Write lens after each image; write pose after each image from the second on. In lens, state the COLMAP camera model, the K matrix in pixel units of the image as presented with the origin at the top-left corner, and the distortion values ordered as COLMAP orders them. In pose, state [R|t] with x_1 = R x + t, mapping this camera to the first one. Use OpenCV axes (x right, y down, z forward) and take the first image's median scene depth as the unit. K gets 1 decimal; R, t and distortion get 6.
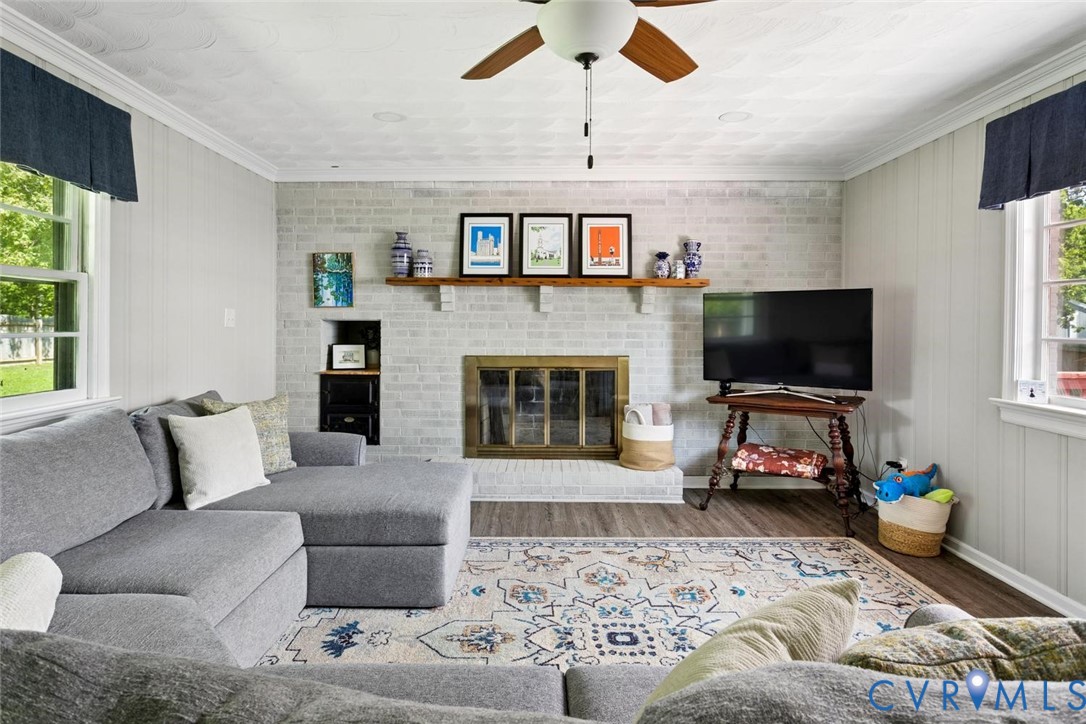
lens RADIAL K [[606.6, 0, 526.7], [0, 606.6, 330.0], [0, 0, 1]] dist [-0.013499, 0.013974]
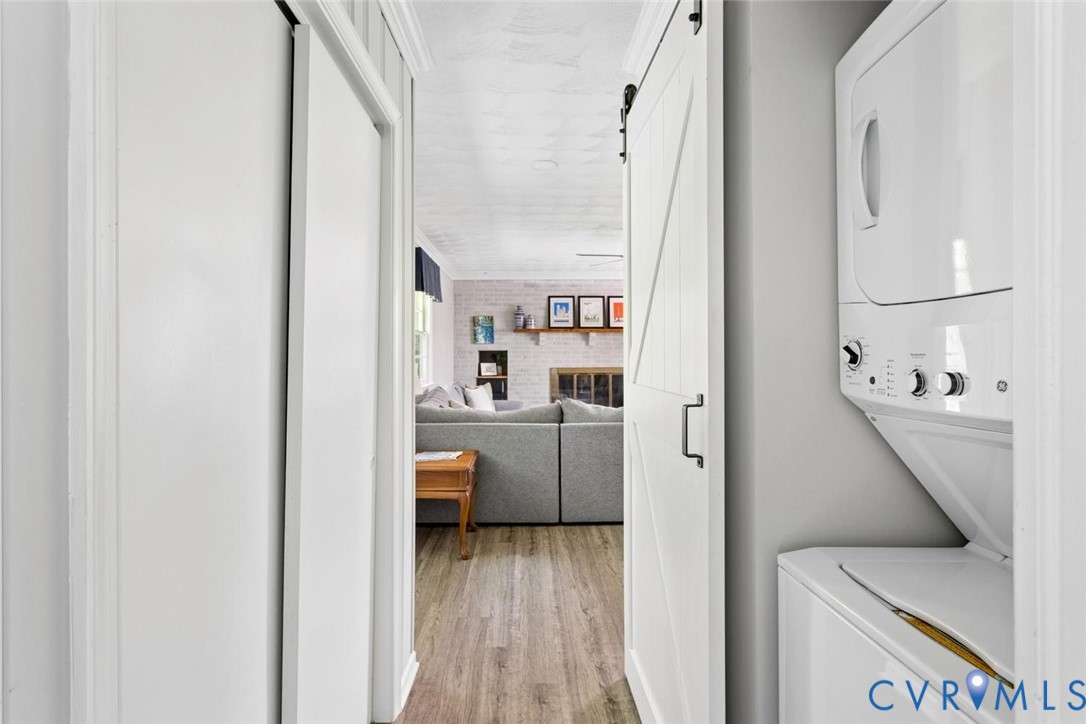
lens RADIAL K [[522.2, 0, 533.7], [0, 522.2, 359.0], [0, 0, 1]] dist [-0.004094, 0.005524]
pose [[0.998939, -0.009180, 0.045123, -0.236730], [0.009062, 0.999955, 0.002820, 0.008360], [-0.045147, -0.002408, 0.998977, -0.704102]]
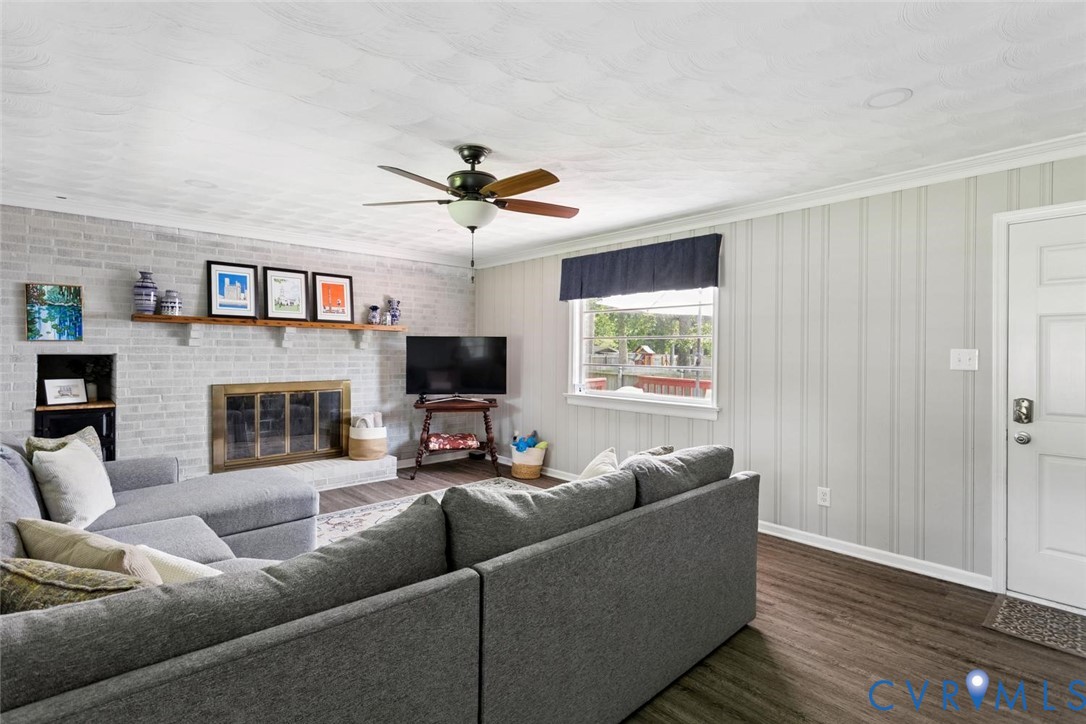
lens RADIAL K [[522.2, 0, 533.7], [0, 522.2, 359.0], [0, 0, 1]] dist [-0.004094, 0.005524]
pose [[0.723099, -0.008616, 0.690691, -0.346467], [0.004168, 0.999958, 0.008111, -0.012332], [-0.690732, -0.002987, 0.723104, -0.137182]]
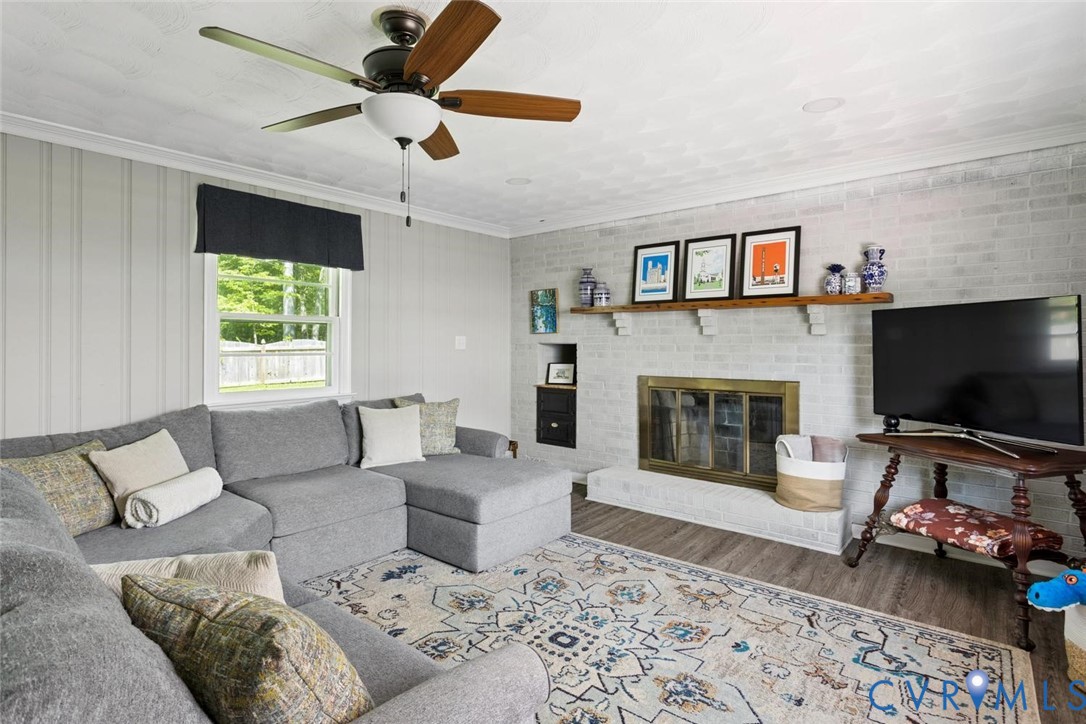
lens RADIAL K [[555.6, 0, 529.0], [0, 555.6, 345.4], [0, 0, 1]] dist [-0.011921, 0.008048]
pose [[0.771372, -0.001924, -0.636382, 0.386750], [-0.003647, 0.999966, -0.007443, -0.004153], [0.636374, 0.008062, 0.771339, 0.100733]]
